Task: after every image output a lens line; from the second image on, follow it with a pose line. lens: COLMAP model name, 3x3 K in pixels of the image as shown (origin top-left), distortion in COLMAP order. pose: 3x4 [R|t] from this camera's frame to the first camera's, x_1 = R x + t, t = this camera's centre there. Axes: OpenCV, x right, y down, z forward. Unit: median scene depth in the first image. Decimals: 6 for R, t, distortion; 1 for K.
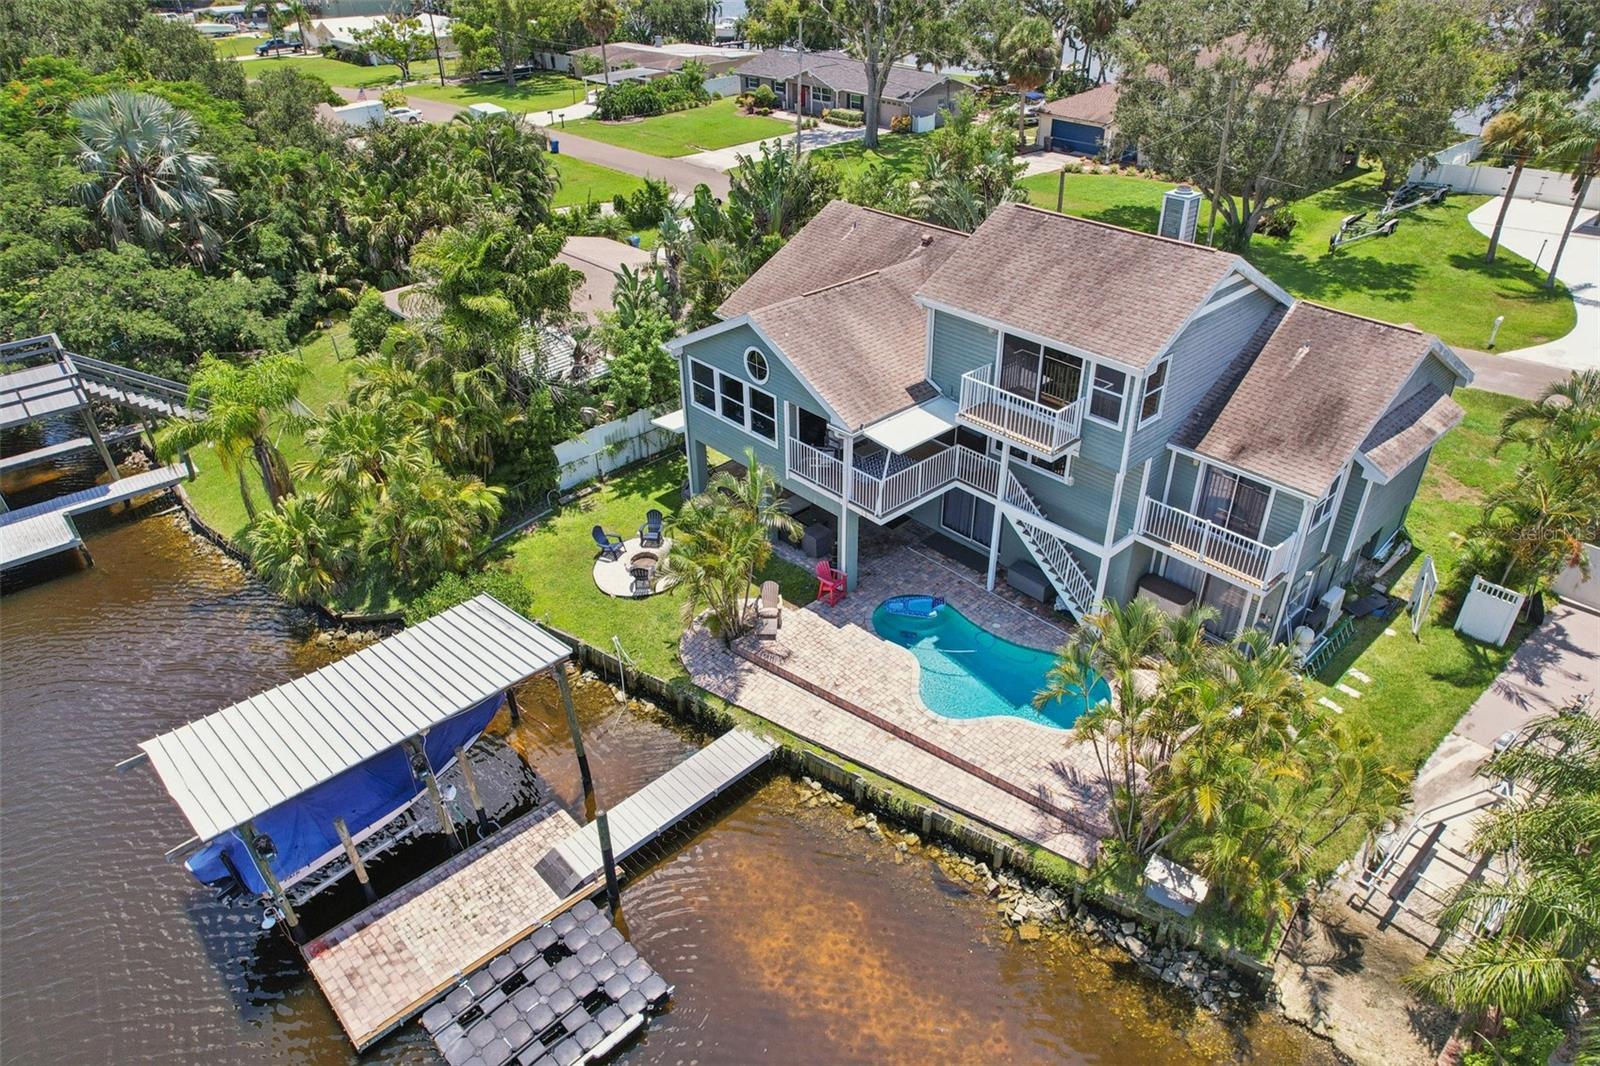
lens RADIAL K [[1021.8, 0, 803.3], [0, 1021.8, 534.6], [0, 0, 1]] dist [-0.067037, 0.056859]
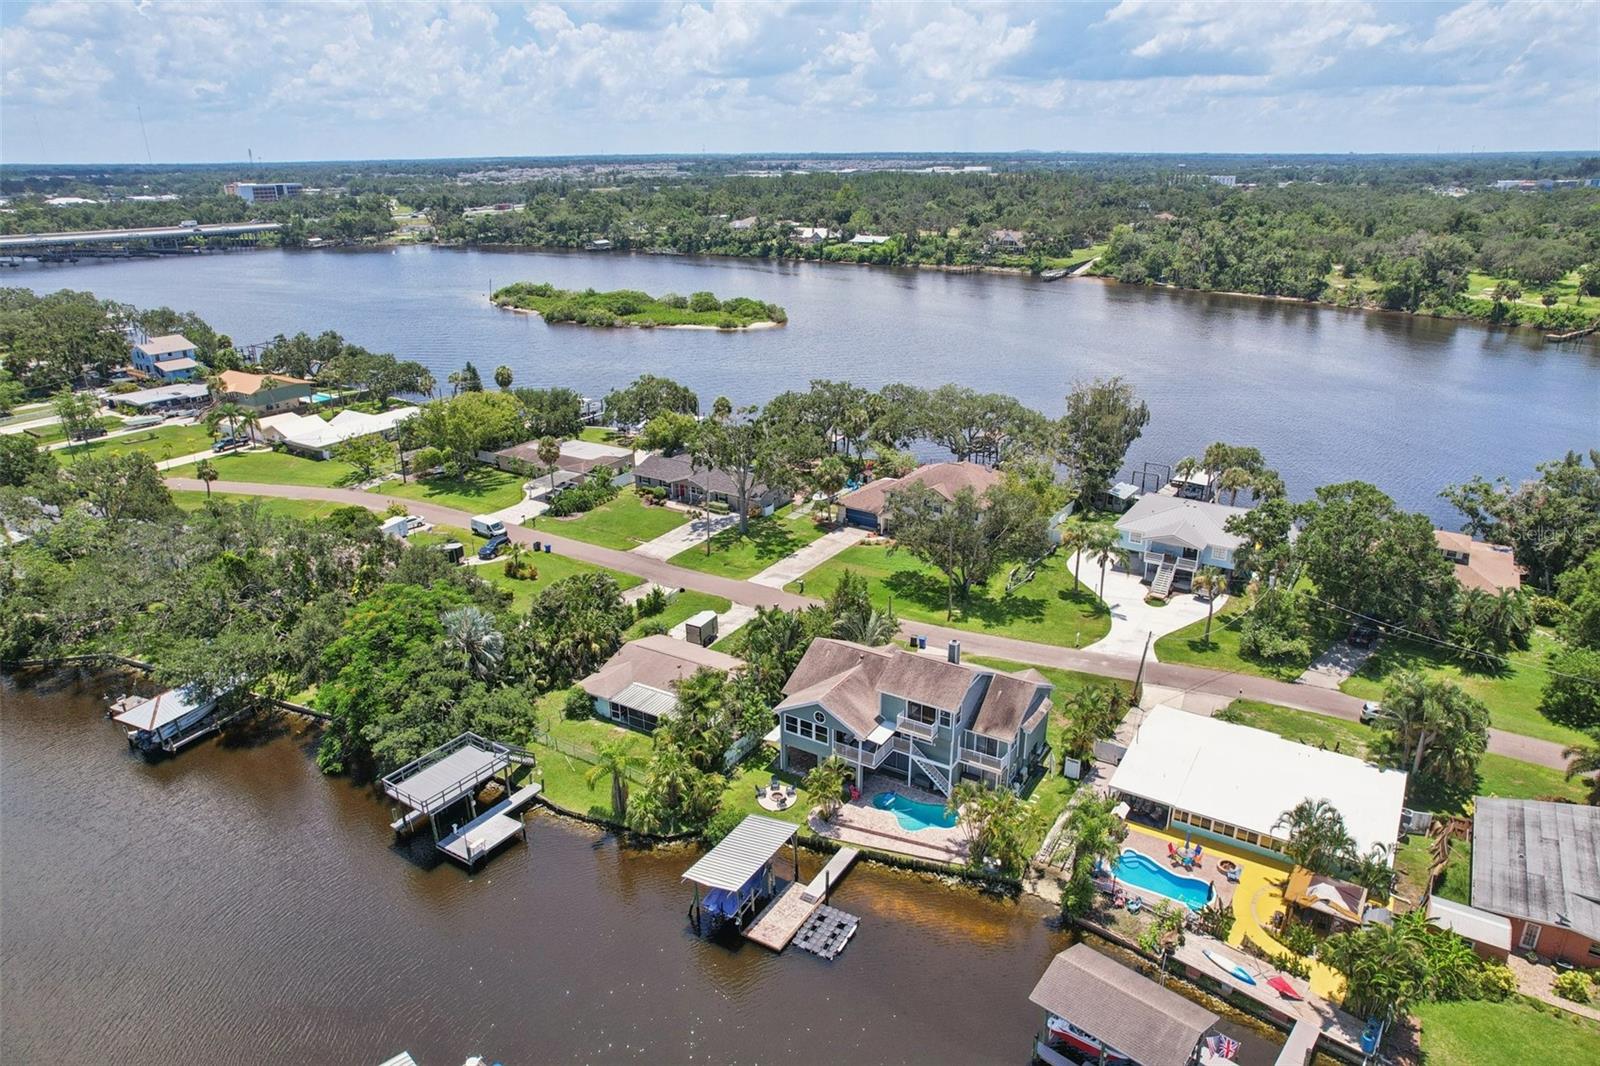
lens RADIAL K [[1021.8, 0, 810.0], [0, 1021.8, 524.8], [0, 0, 1]] dist [-0.067037, 0.056859]
pose [[0.961142, -0.083422, 0.263148, -0.783018], [0.138901, 0.969931, -0.199849, -0.127273], [-0.238563, 0.228635, 0.943829, -1.791071]]
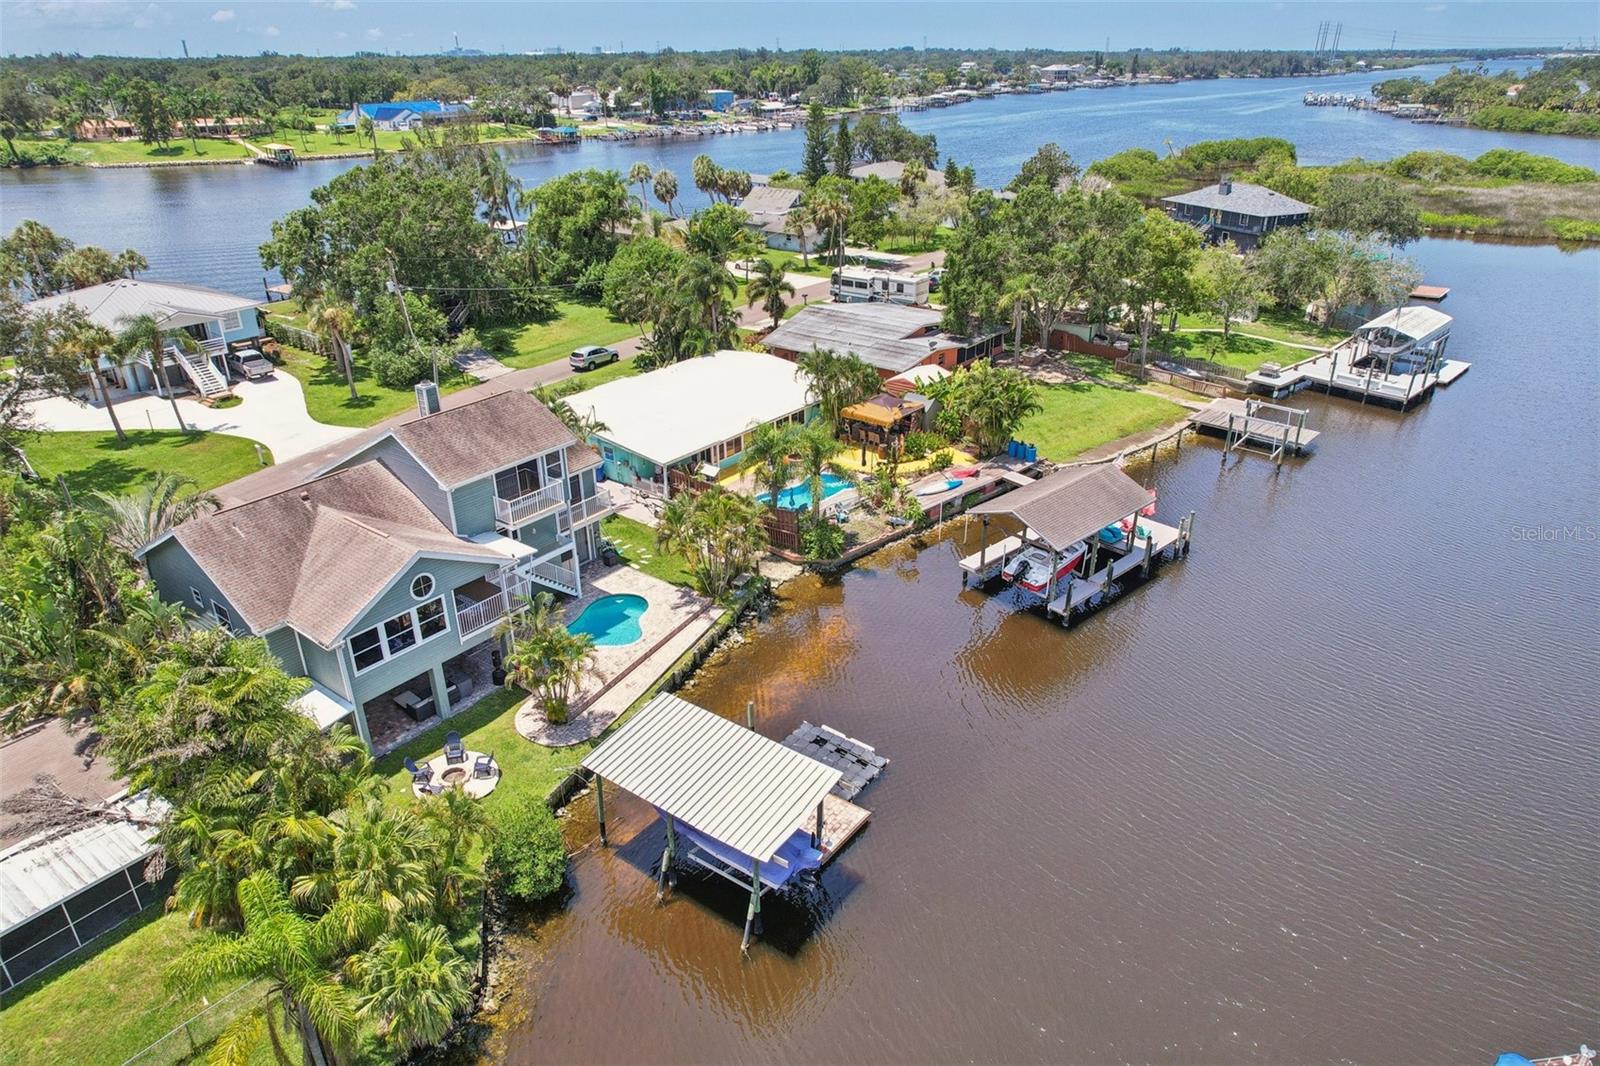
lens RADIAL K [[1021.8, 0, 808.1], [0, 1021.8, 528.1], [0, 0, 1]] dist [-0.067037, 0.056859]
pose [[-0.183531, -0.405829, 0.895332, -1.351600], [0.535399, 0.722589, 0.437279, -0.552370], [-0.824417, 0.559614, 0.084664, 0.435885]]
